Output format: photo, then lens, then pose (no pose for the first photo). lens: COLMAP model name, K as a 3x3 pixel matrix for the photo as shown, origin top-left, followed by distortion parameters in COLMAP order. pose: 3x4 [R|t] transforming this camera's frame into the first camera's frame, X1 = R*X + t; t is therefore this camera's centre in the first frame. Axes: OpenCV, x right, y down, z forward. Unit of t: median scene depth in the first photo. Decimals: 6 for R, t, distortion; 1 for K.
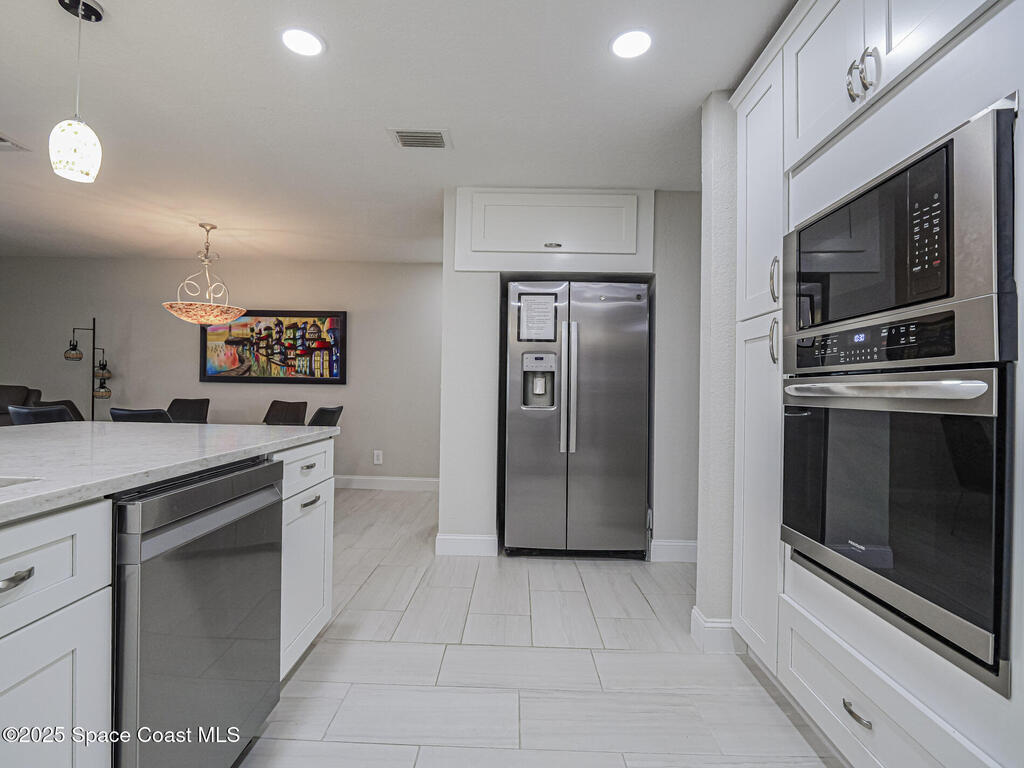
lens RADIAL K [[494.5, 0, 505.4], [0, 494.5, 387.3], [0, 0, 1]] dist [-0.015688, -0.000895]
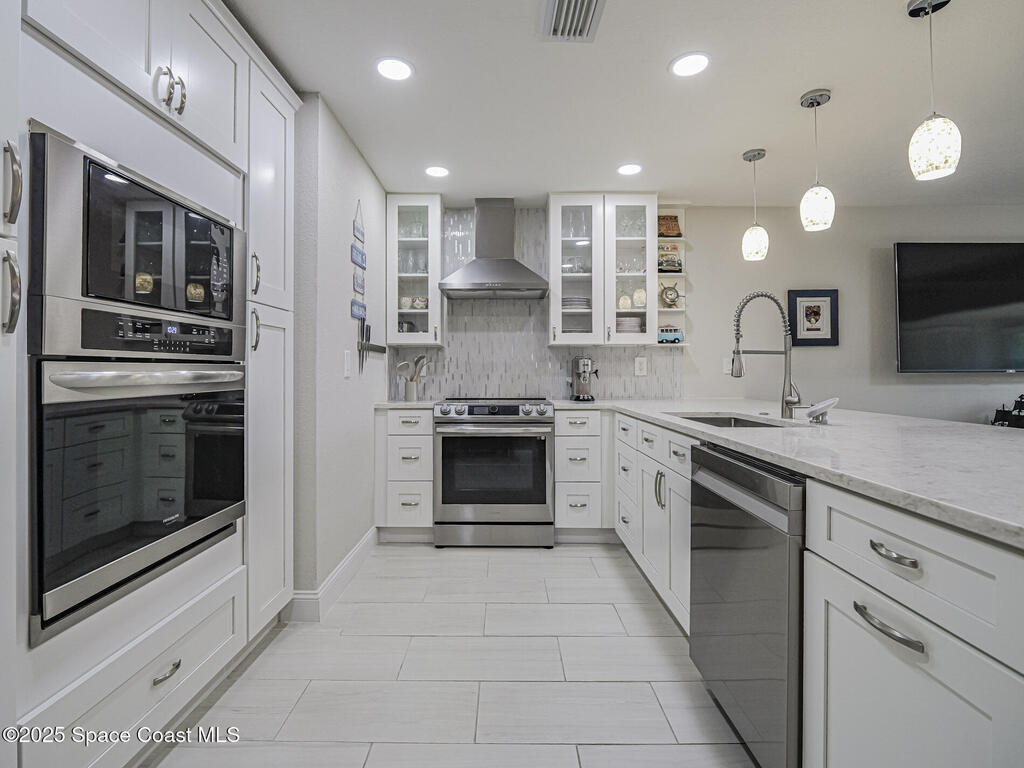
lens RADIAL K [[494.5, 0, 508.3], [0, 494.5, 377.6], [0, 0, 1]] dist [-0.015688, -0.000895]
pose [[-0.999530, -0.013279, -0.027637, -0.001153], [-0.013536, 0.999867, 0.009138, -0.005640], [0.027512, 0.009508, -0.999576, 0.849512]]
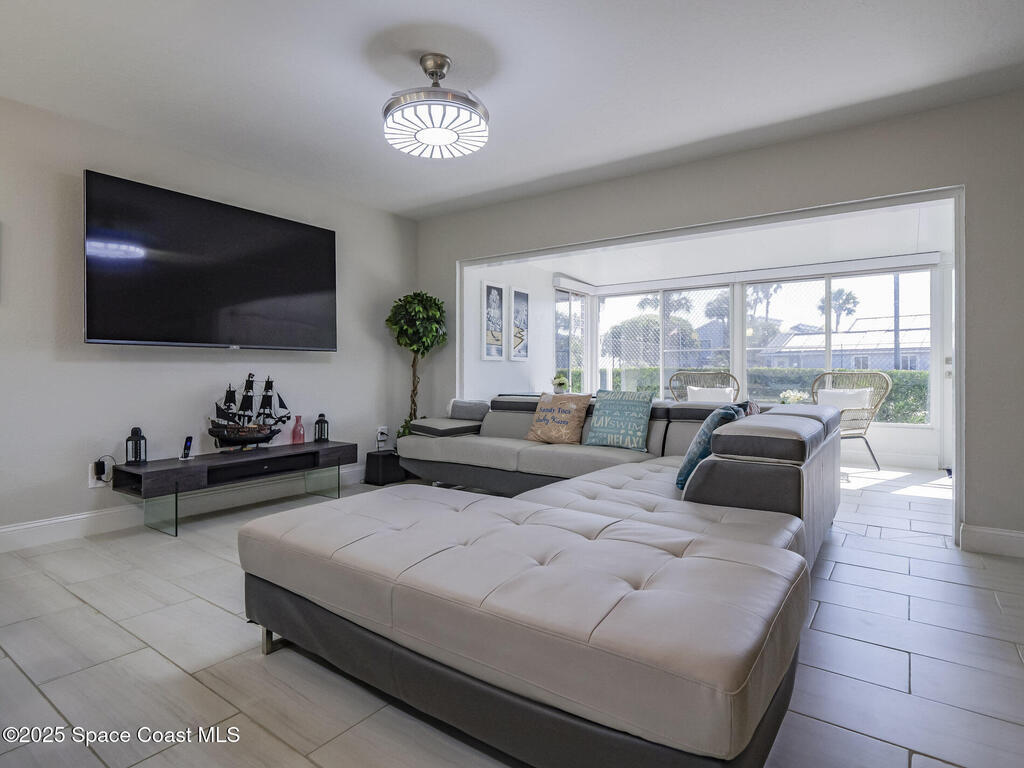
lens RADIAL K [[539.8, 0, 507.3], [0, 539.8, 380.0], [0, 0, 1]] dist [-0.002180, -0.004091]
pose [[-0.560716, -0.005927, -0.827987, -0.610104], [-0.013403, 0.999908, 0.001919, 0.035379], [0.827900, 0.012173, -0.560744, 0.871516]]
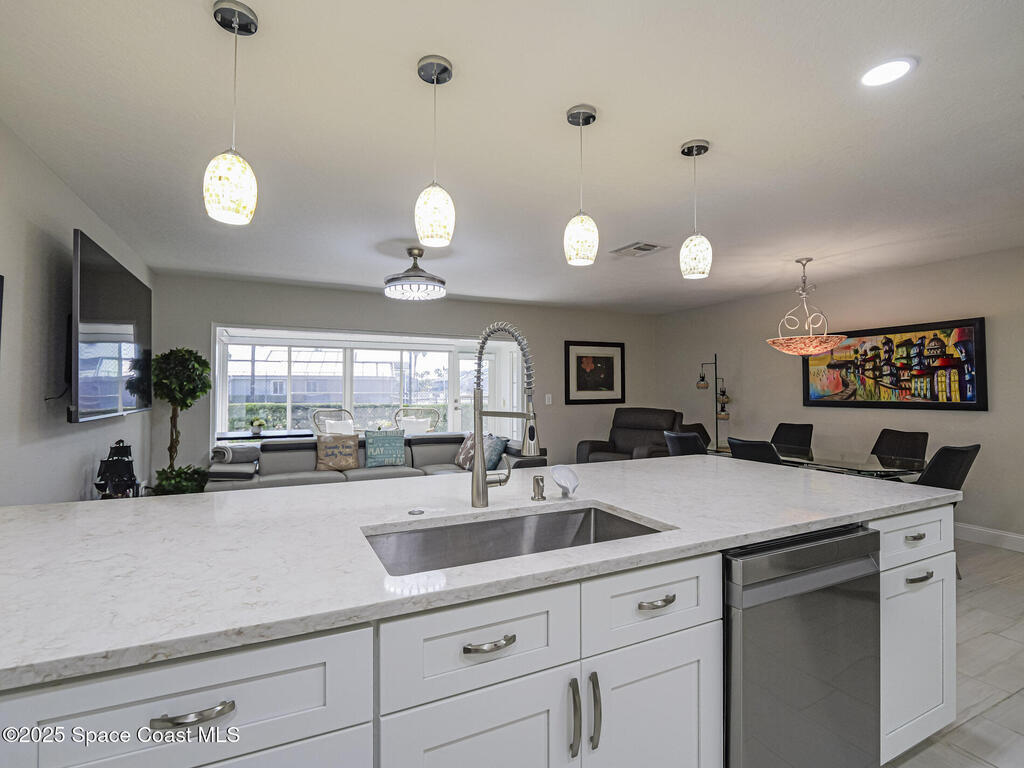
lens RADIAL K [[494.5, 0, 508.2], [0, 494.5, 377.1], [0, 0, 1]] dist [-0.015688, -0.000895]
pose [[0.450713, -0.042693, -0.891647, 0.038139], [0.006551, 0.998987, -0.044521, -0.053066], [0.892645, 0.014225, 0.450537, -0.032391]]
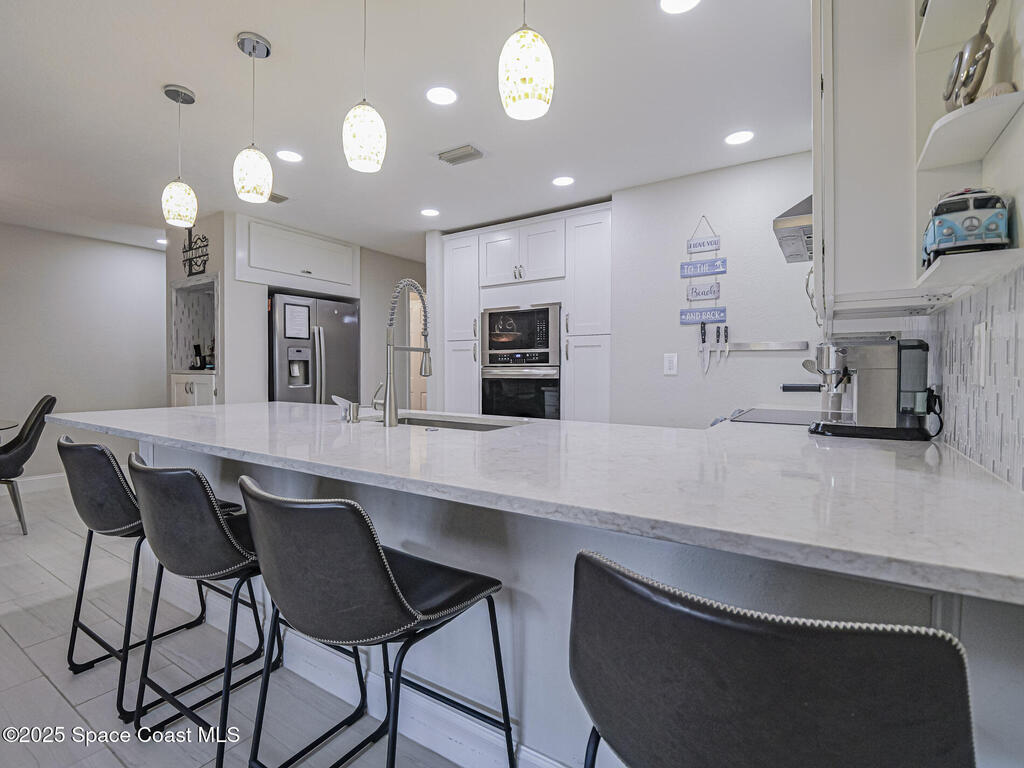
lens RADIAL K [[494.5, 0, 504.6], [0, 494.5, 381.6], [0, 0, 1]] dist [-0.015688, -0.000895]
pose [[0.529206, -0.033352, 0.847838, -0.817601], [0.004159, 0.999317, 0.036714, -0.020527], [-0.848483, -0.015903, 0.528983, -0.248674]]
